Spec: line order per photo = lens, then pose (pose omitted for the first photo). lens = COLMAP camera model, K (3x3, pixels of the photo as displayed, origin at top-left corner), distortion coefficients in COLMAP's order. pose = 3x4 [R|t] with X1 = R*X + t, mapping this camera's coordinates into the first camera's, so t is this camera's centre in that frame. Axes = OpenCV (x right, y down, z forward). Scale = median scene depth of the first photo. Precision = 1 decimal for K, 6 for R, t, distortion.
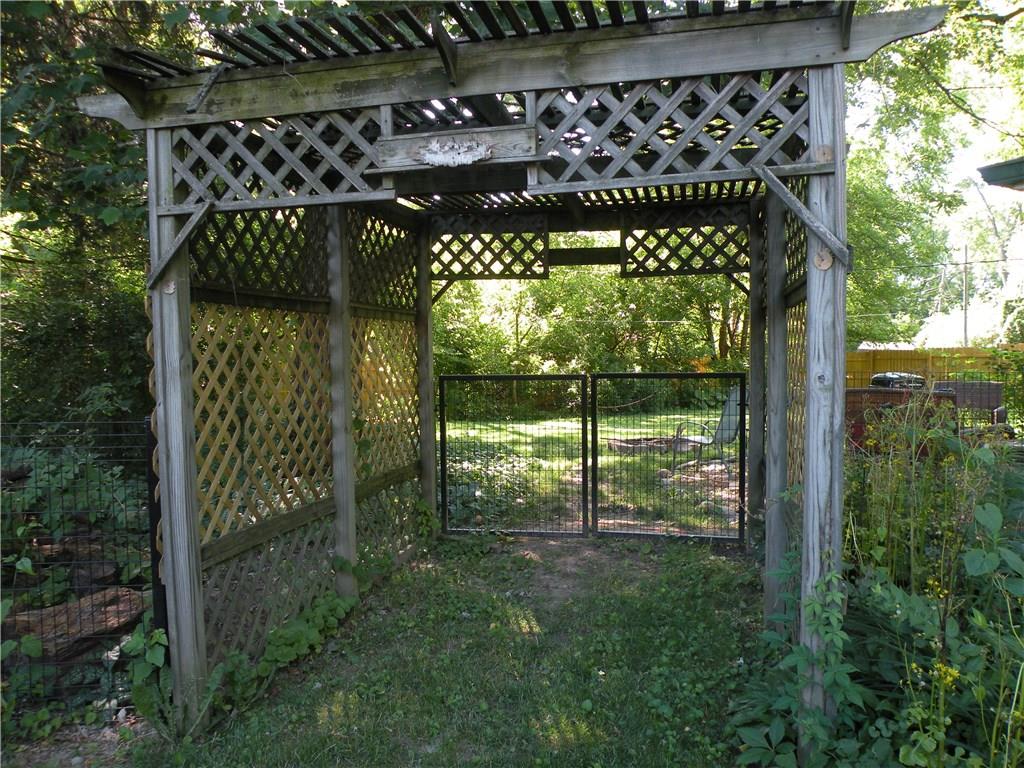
lens RADIAL K [[832.4, 0, 515.3], [0, 832.4, 385.2], [0, 0, 1]] dist [-0.152050, 0.139674]
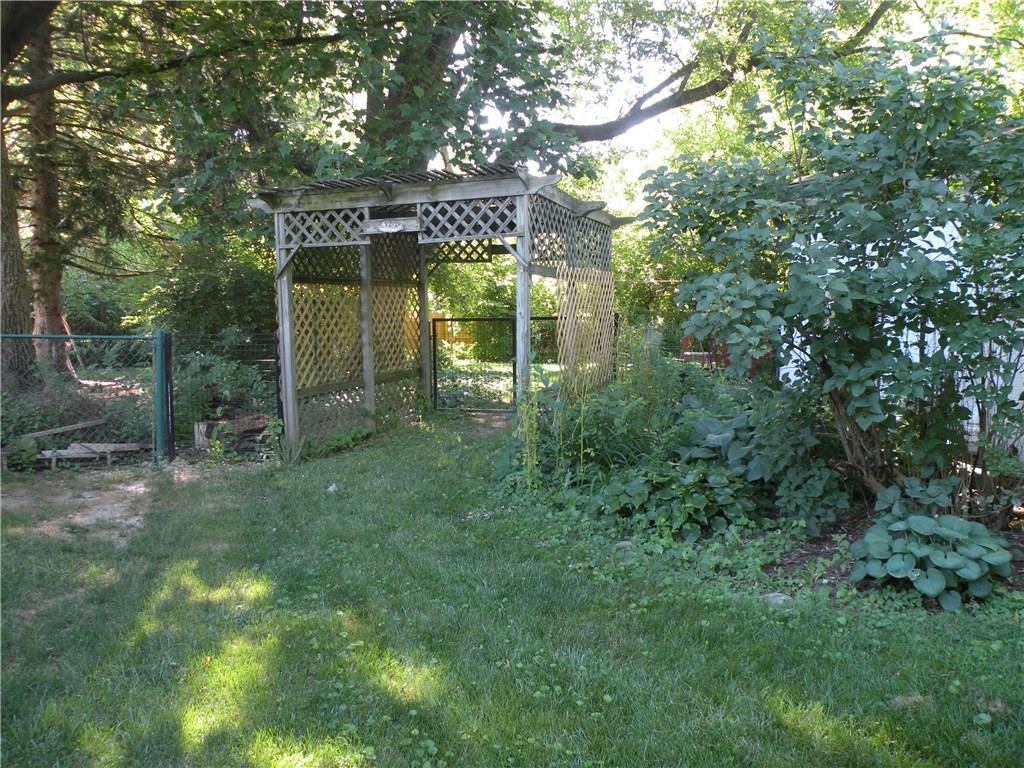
lens RADIAL K [[832.4, 0, 511.1], [0, 832.4, 383.7], [0, 0, 1]] dist [-0.152050, 0.139674]
pose [[0.993506, 0.010422, -0.113300, 0.536621], [-0.004276, 0.998513, 0.054355, 0.058943], [0.113698, -0.053518, 0.992073, -1.394151]]
